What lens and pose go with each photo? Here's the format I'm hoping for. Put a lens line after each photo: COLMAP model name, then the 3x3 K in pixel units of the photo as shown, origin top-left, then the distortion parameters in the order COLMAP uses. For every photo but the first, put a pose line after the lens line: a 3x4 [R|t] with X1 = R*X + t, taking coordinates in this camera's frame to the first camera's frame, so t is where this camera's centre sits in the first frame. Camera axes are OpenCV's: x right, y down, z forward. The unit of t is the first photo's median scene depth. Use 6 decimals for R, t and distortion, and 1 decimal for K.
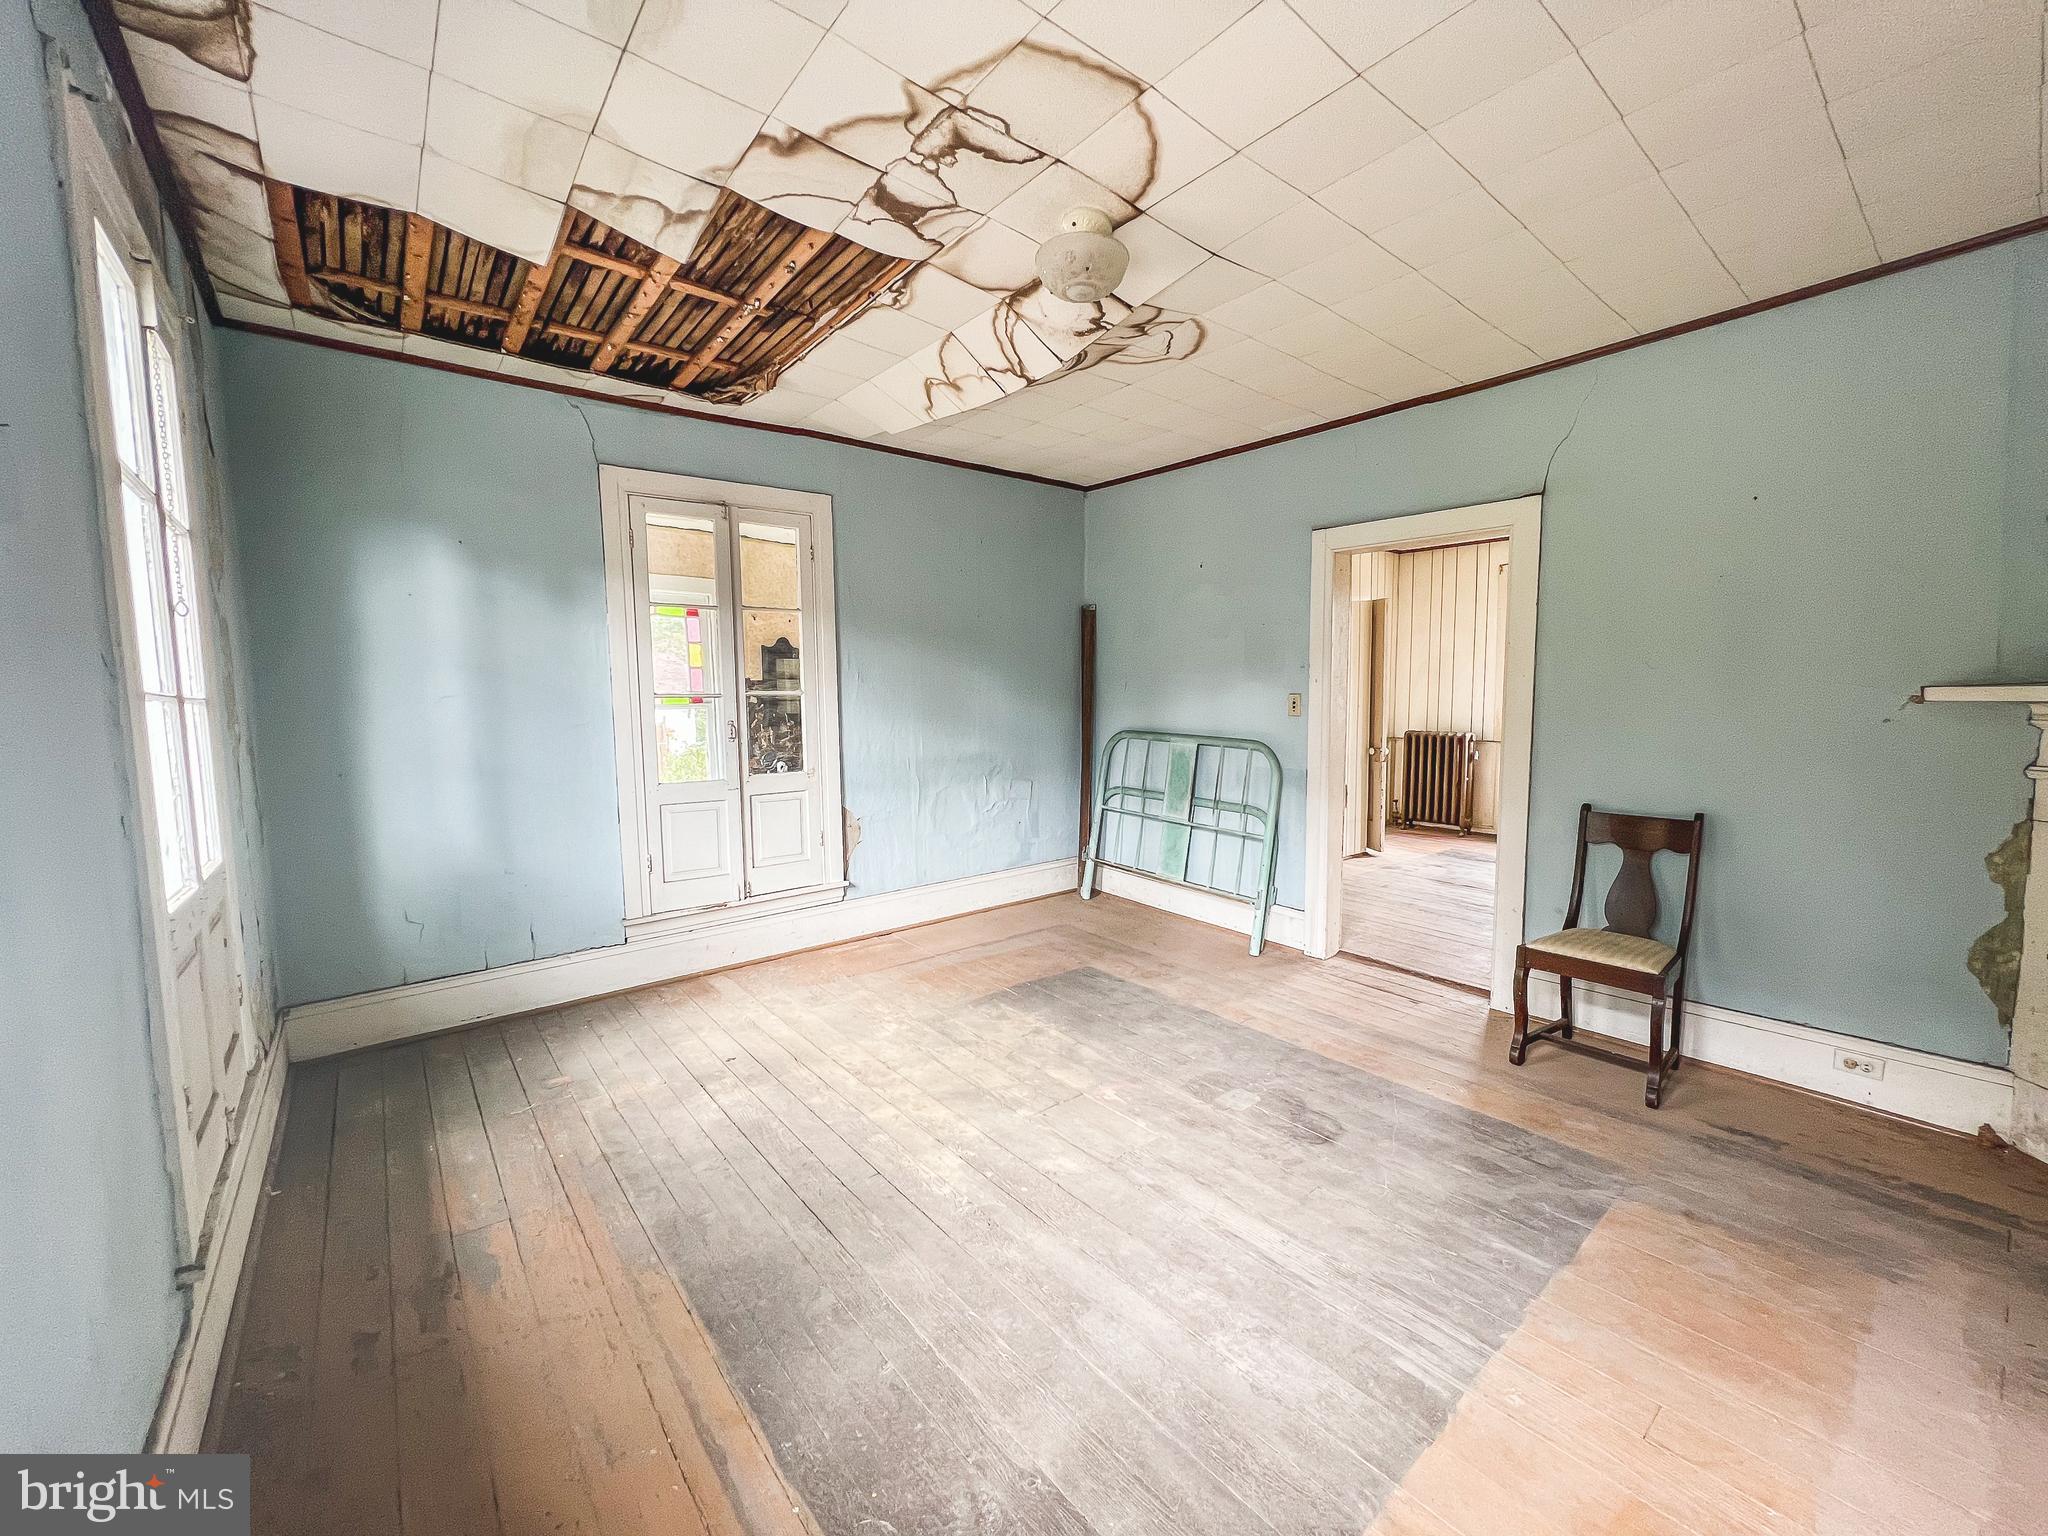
lens RADIAL K [[819.3, 0, 1015.7], [0, 819.3, 767.9], [0, 0, 1]] dist [-0.001873, -0.000061]
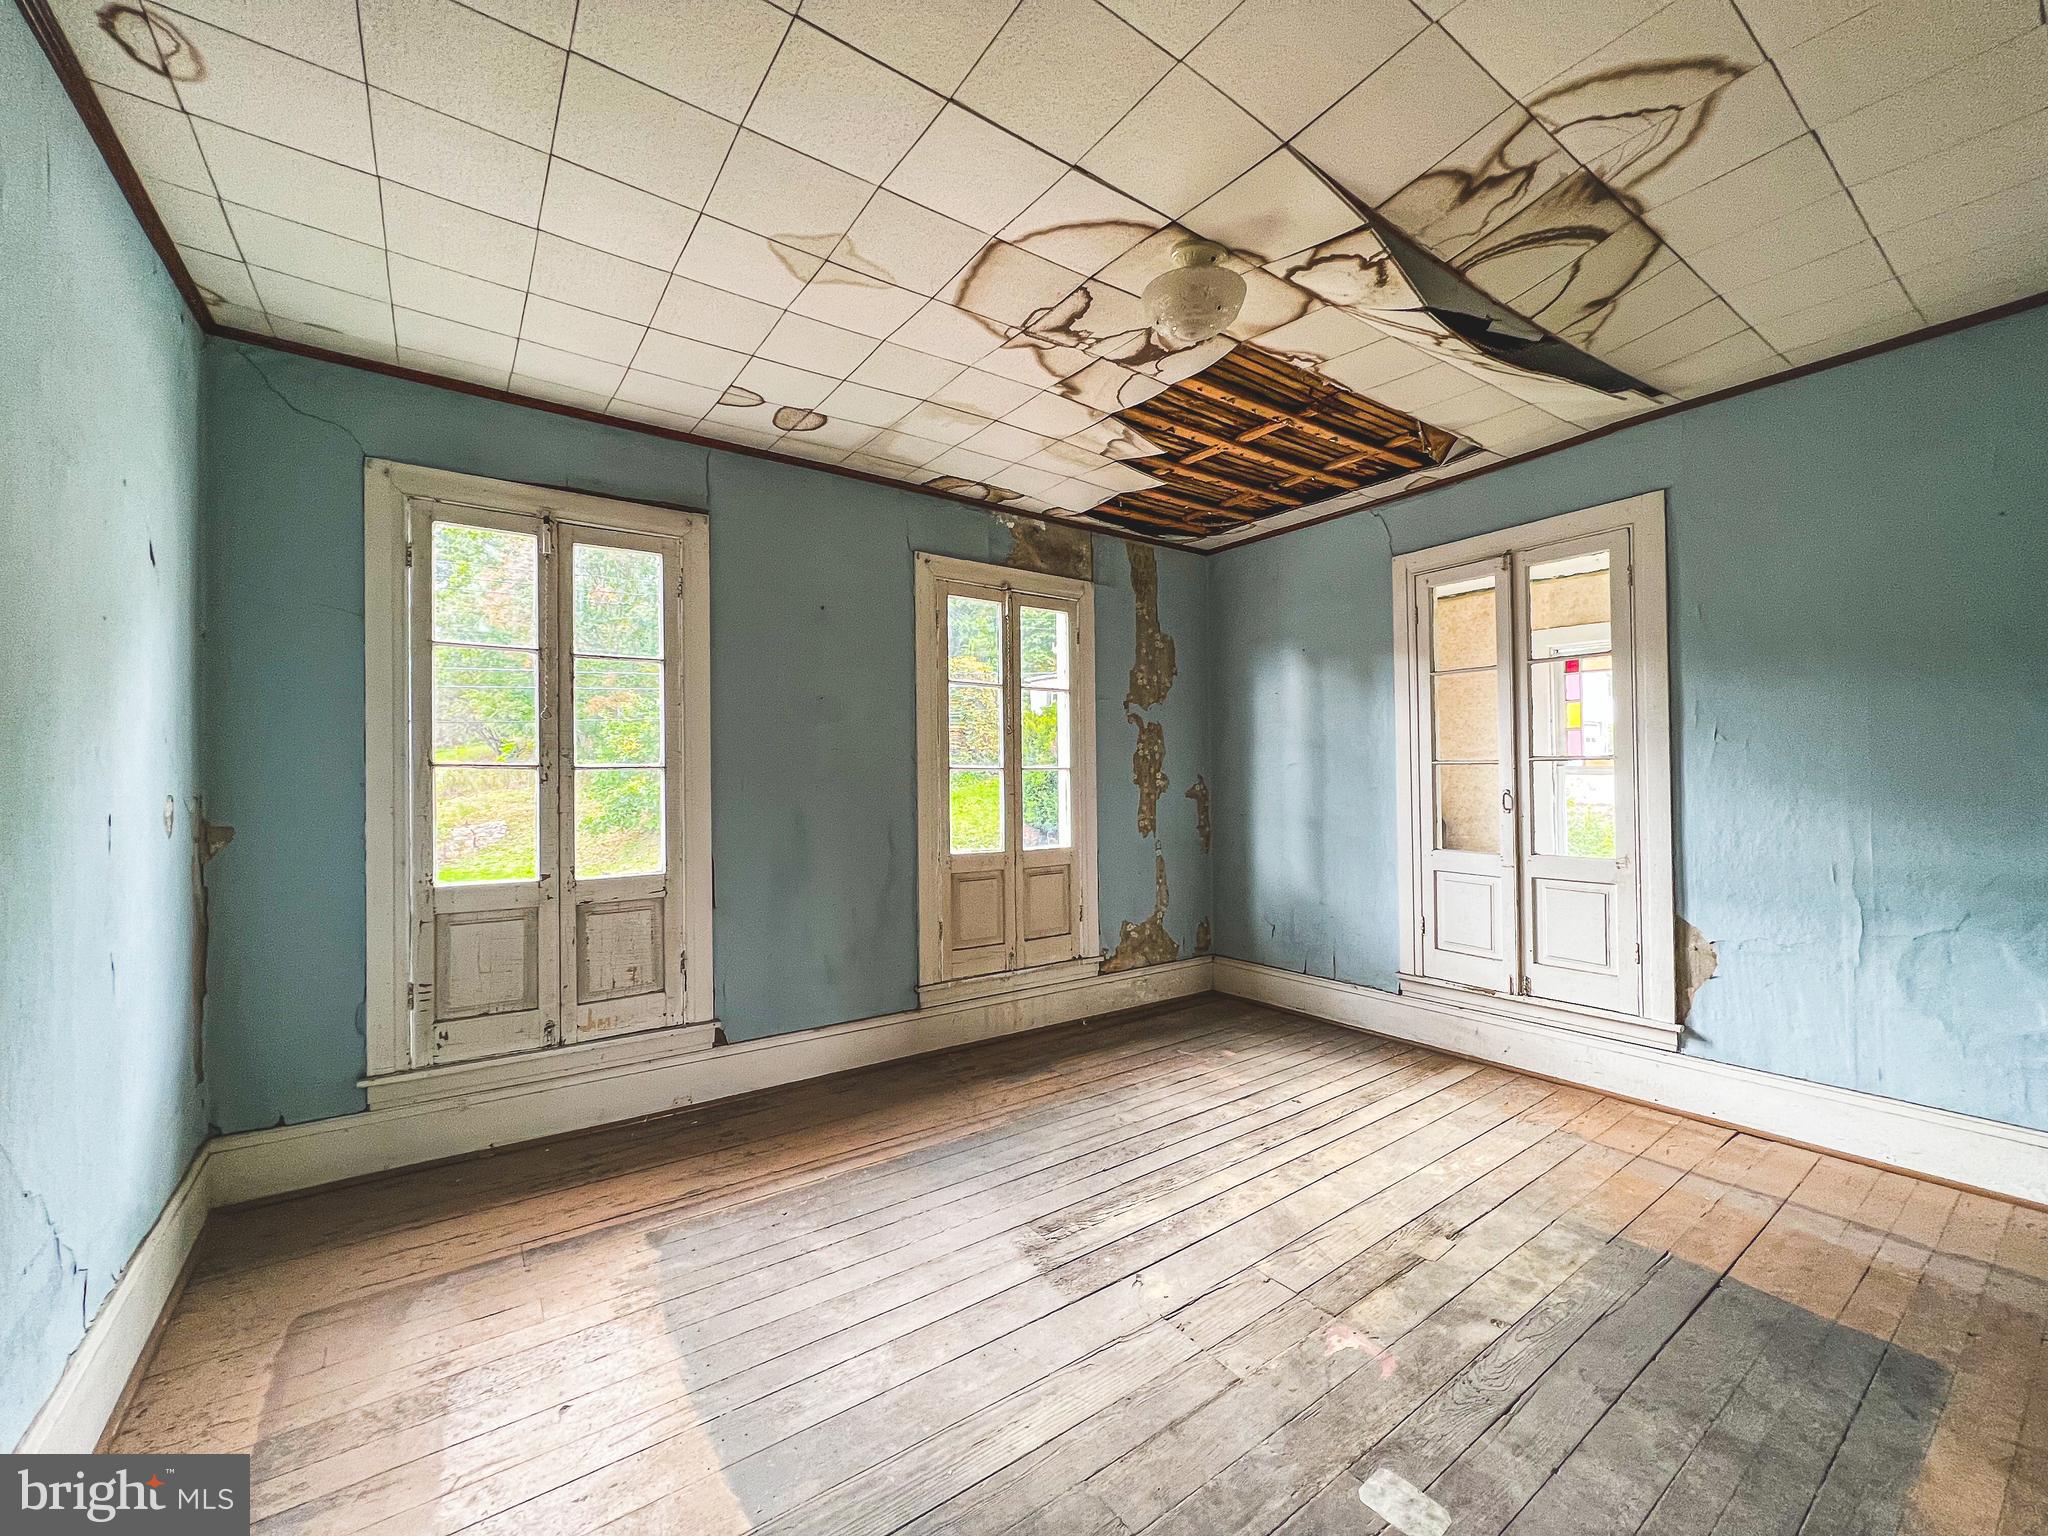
lens RADIAL K [[819.3, 0, 1015.7], [0, 819.3, 767.9], [0, 0, 1]] dist [-0.001873, -0.000061]
pose [[-0.060057, 0.007217, -0.998169, 0.645399], [-0.073854, 0.997201, 0.011653, -0.057630], [0.995459, 0.074419, -0.059356, 0.572185]]
